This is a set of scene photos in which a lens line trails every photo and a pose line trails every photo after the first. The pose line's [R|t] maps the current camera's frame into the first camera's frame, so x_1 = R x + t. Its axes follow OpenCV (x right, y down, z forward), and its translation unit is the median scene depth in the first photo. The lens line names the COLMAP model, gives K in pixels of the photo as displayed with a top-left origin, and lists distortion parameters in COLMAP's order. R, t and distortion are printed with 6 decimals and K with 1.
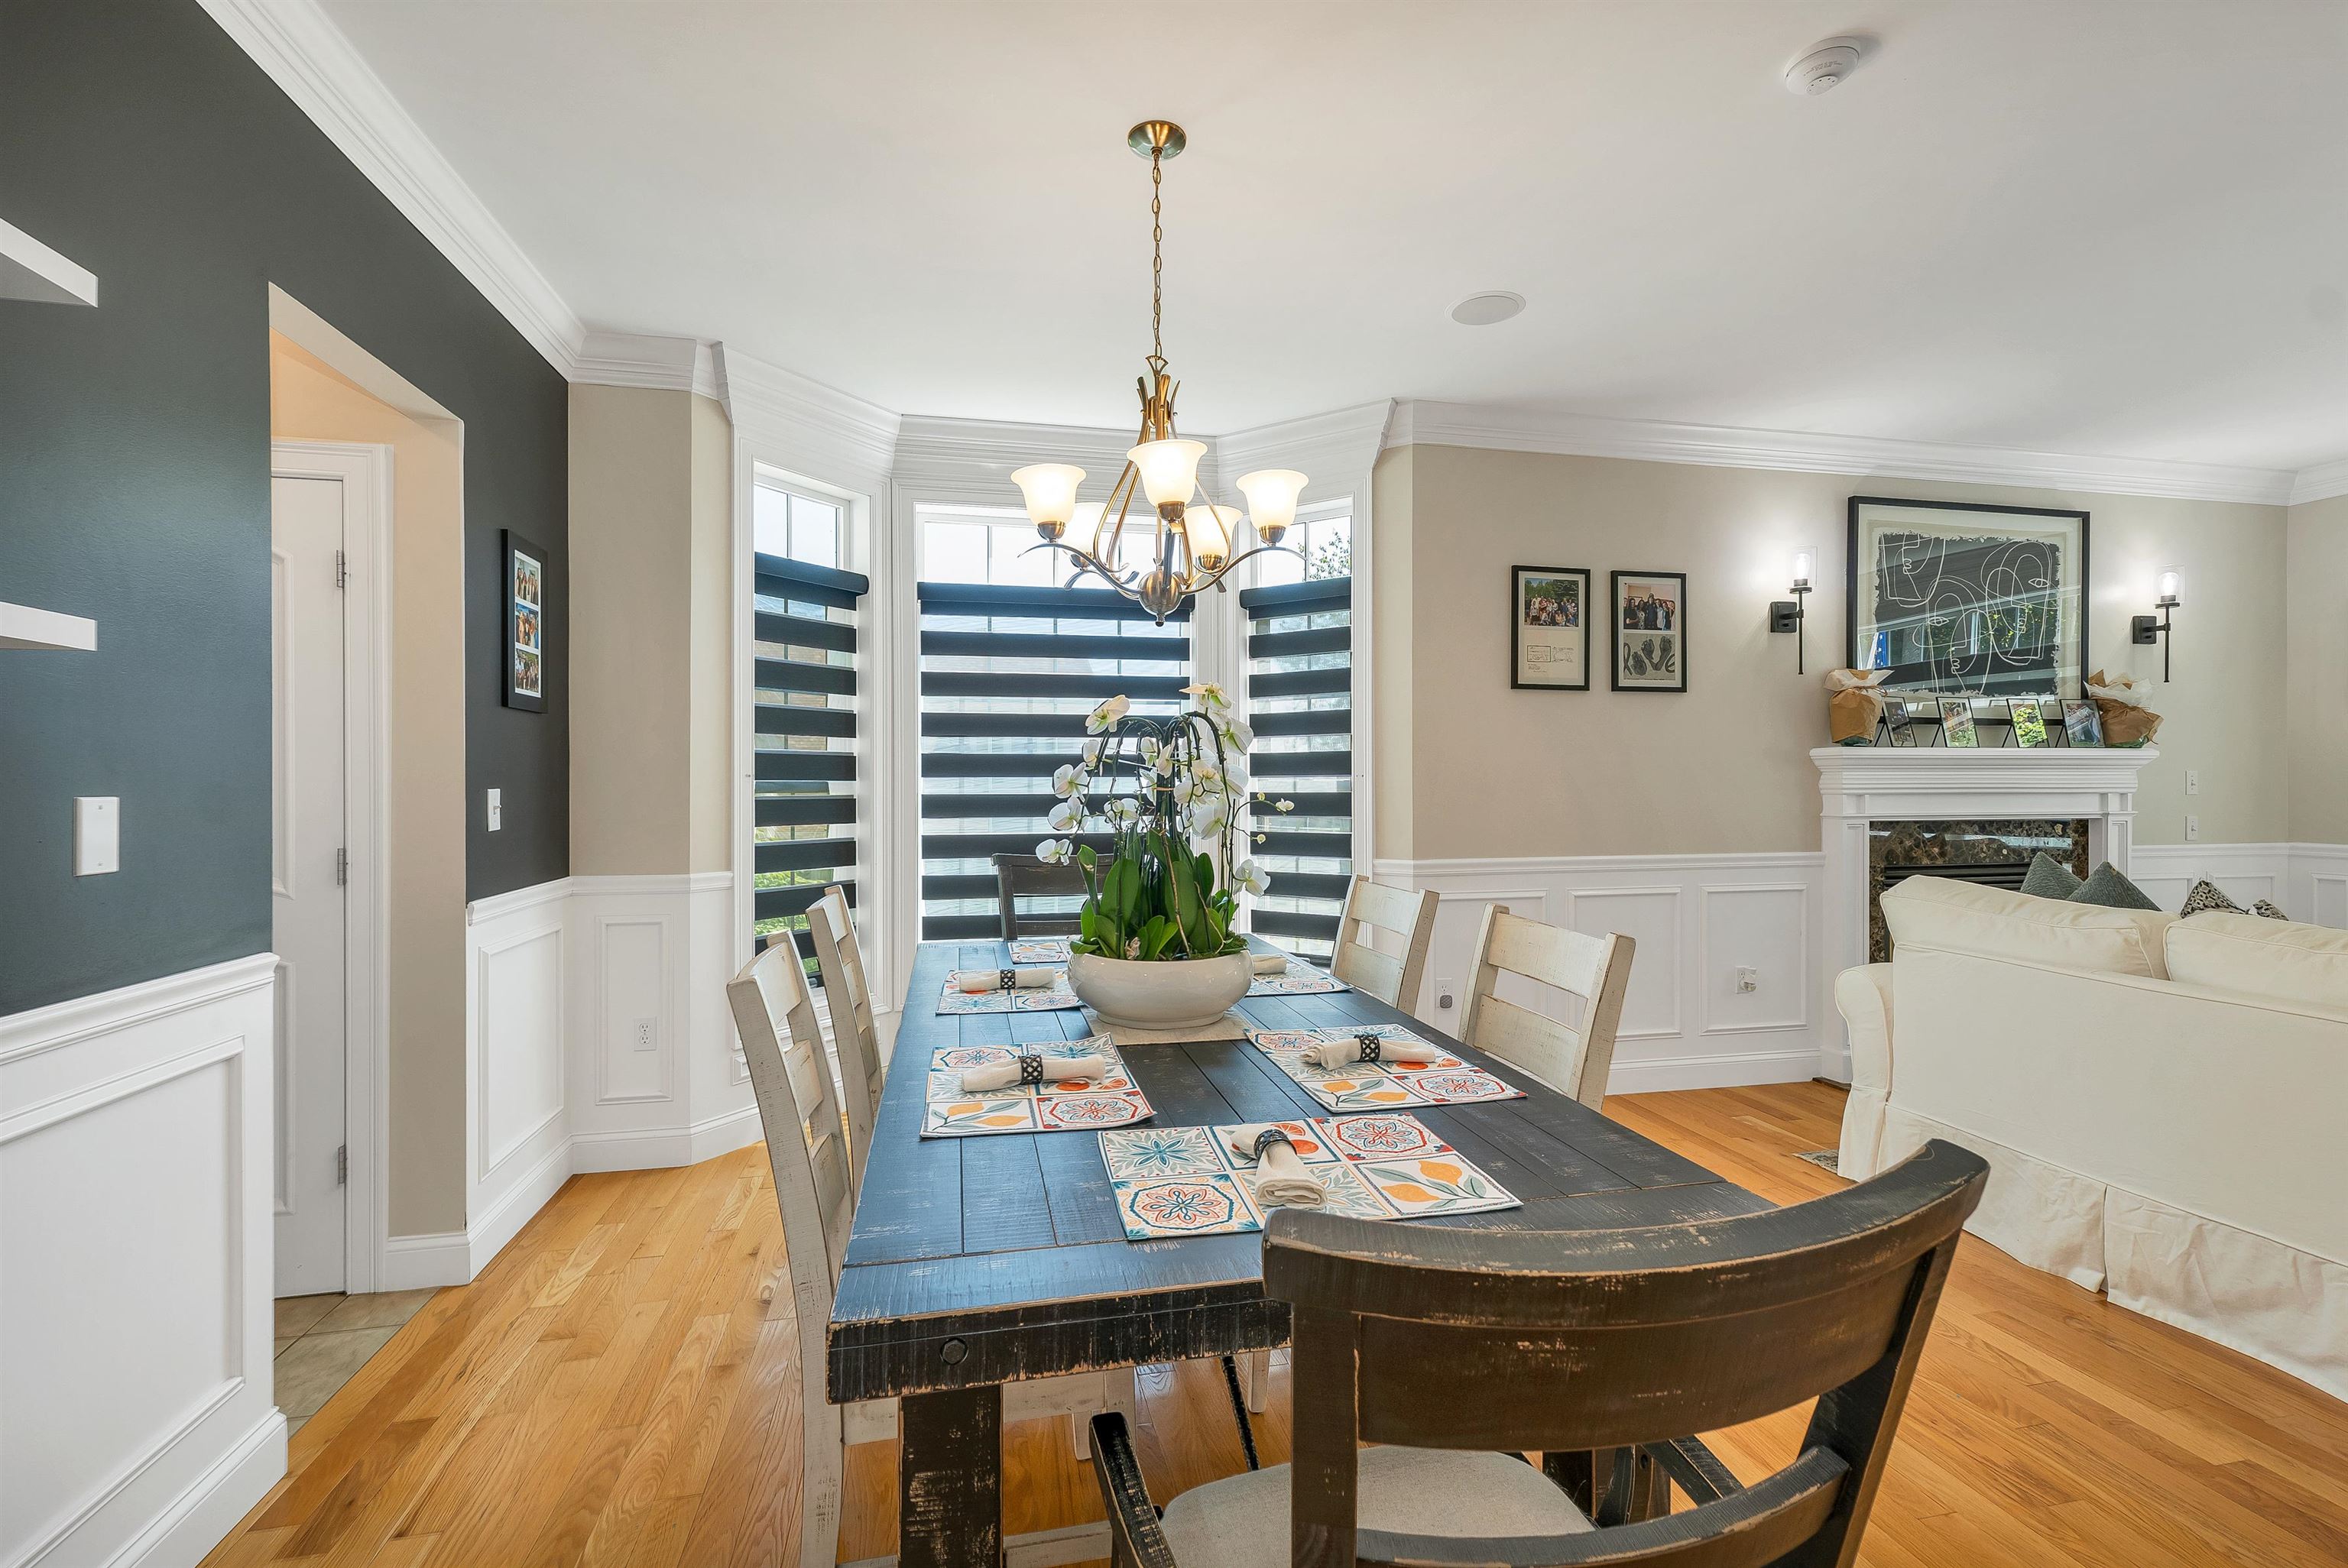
lens RADIAL K [[999.5, 0, 1156.9], [0, 999.5, 783.6], [0, 0, 1]] dist [-0.001626, 0.000900]
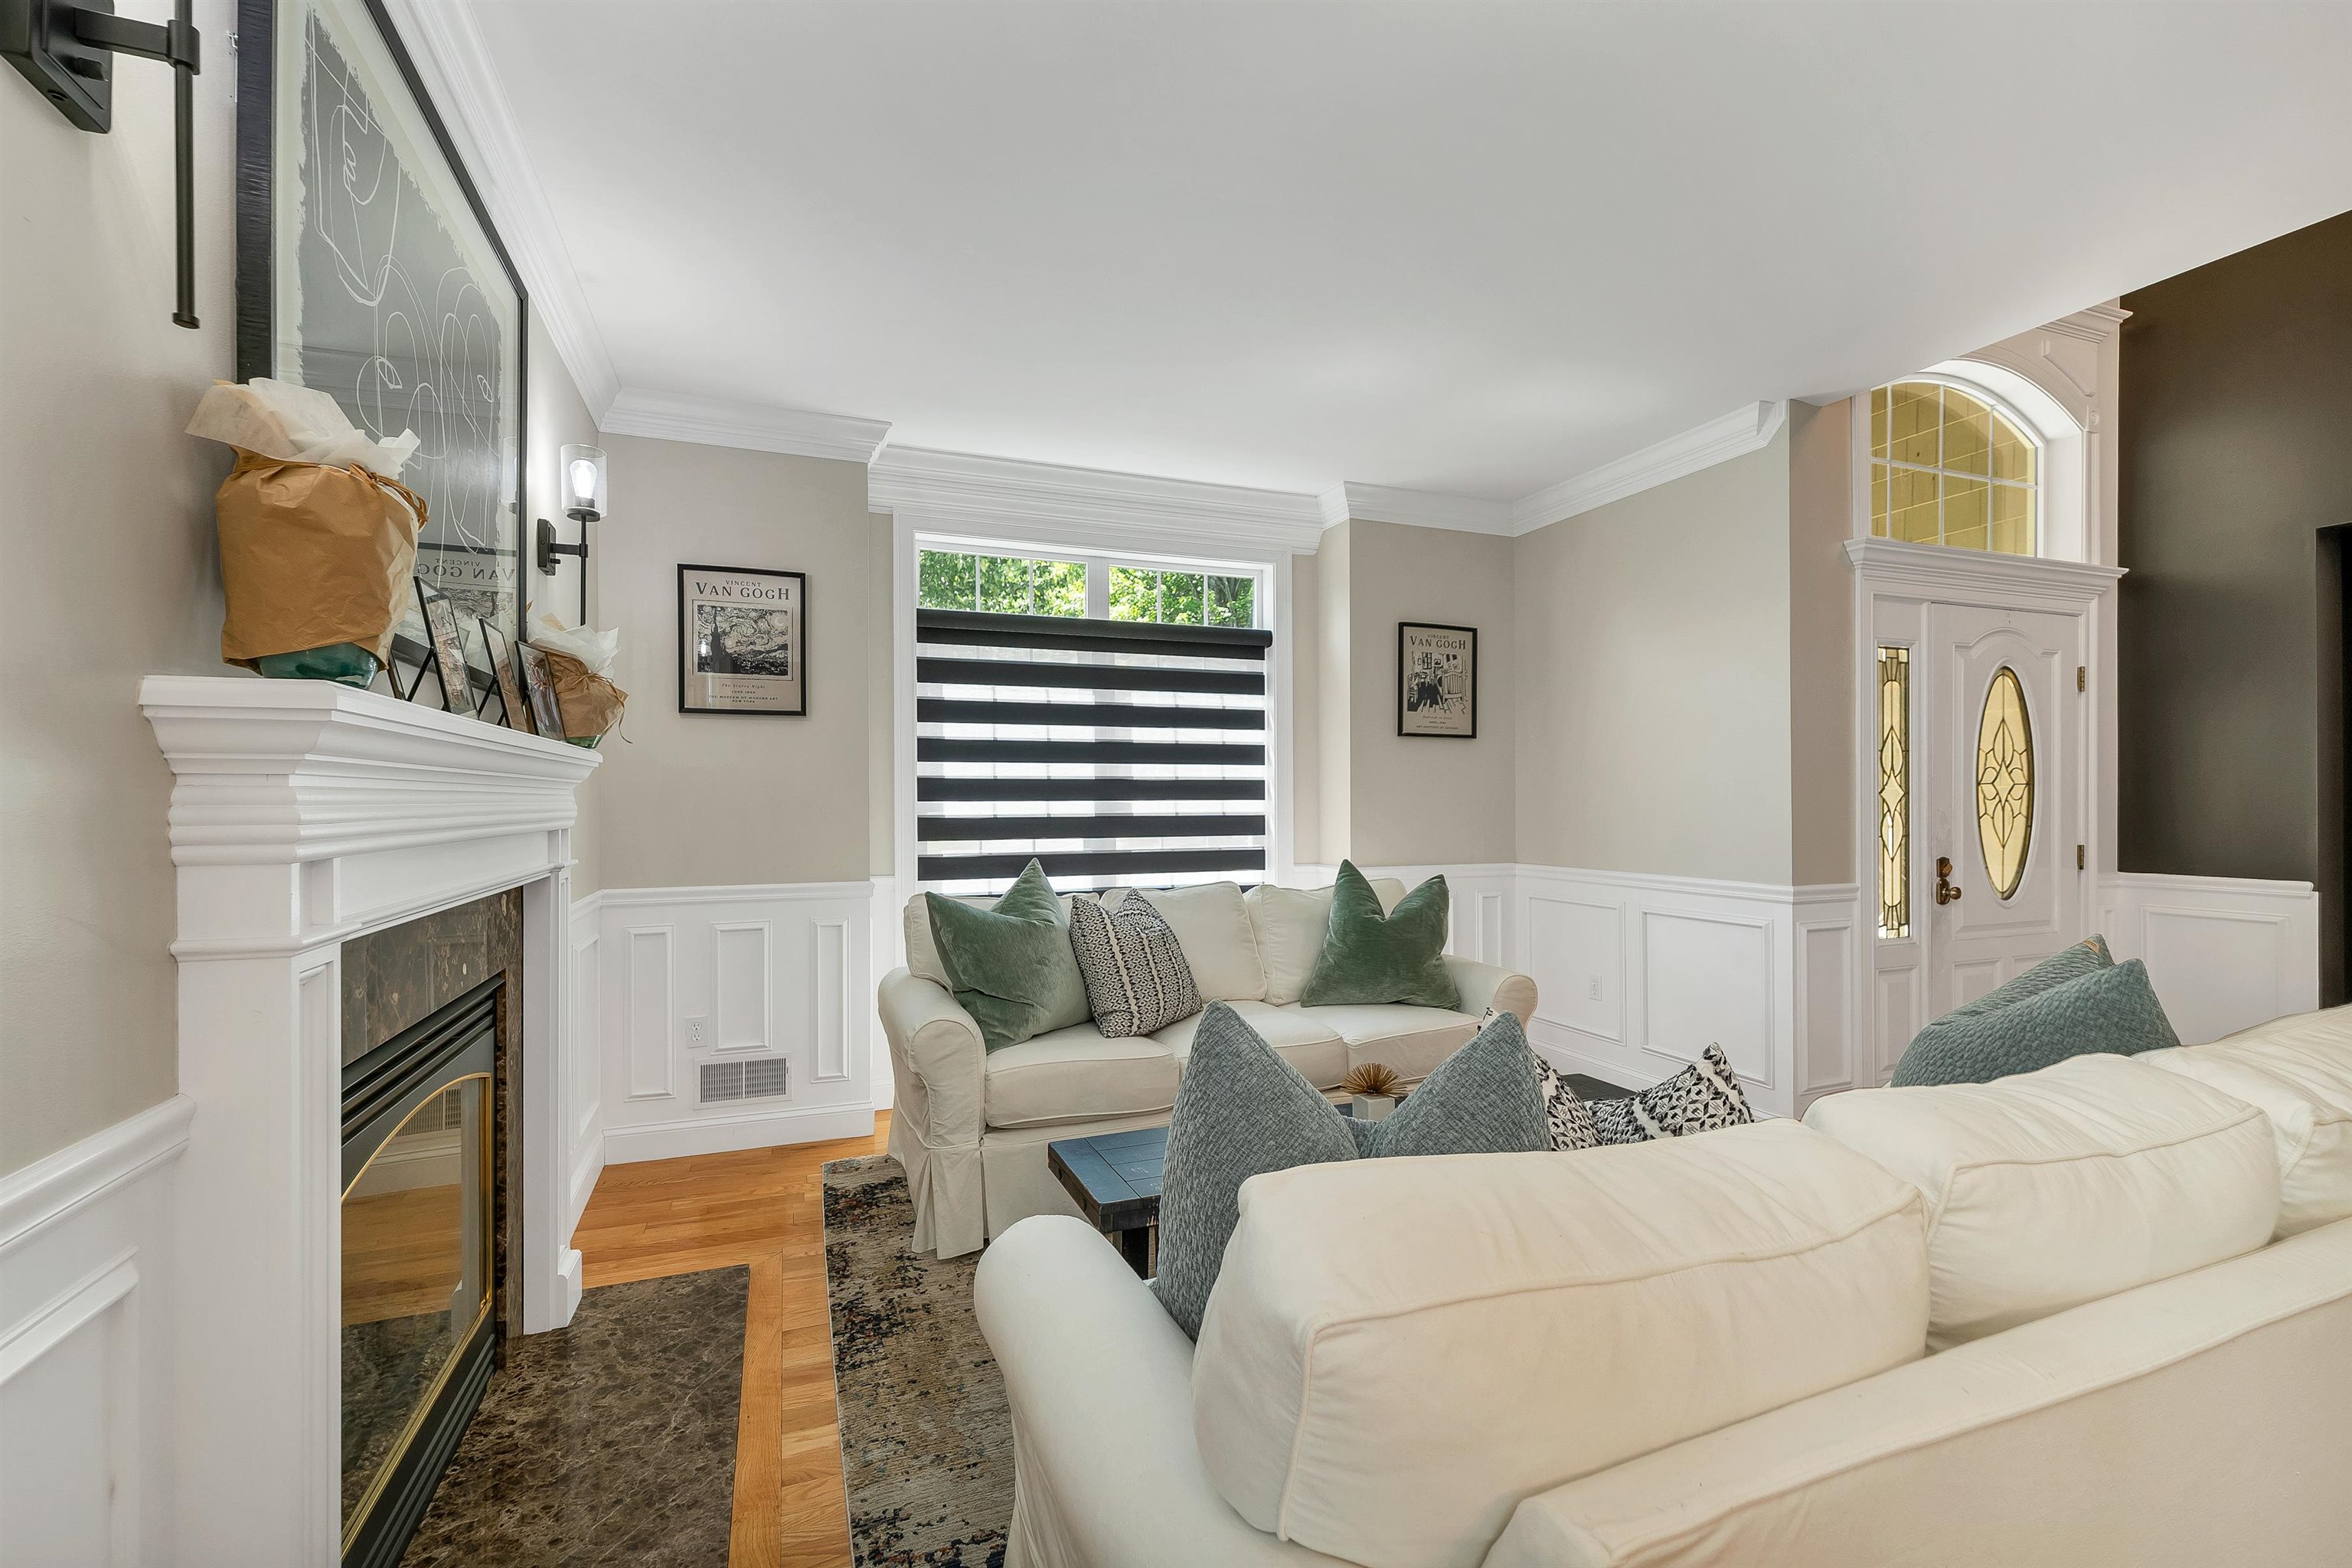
lens RADIAL K [[1001.4, 0, 1174.9], [0, 1001.4, 795.0], [0, 0, 1]] dist [-0.001626, 0.000900]
pose [[-0.169715, 0.010468, 0.985438, 0.363935], [-0.000407, 0.999943, -0.010692, -0.003363], [-0.985493, -0.002215, -0.169701, 0.764344]]
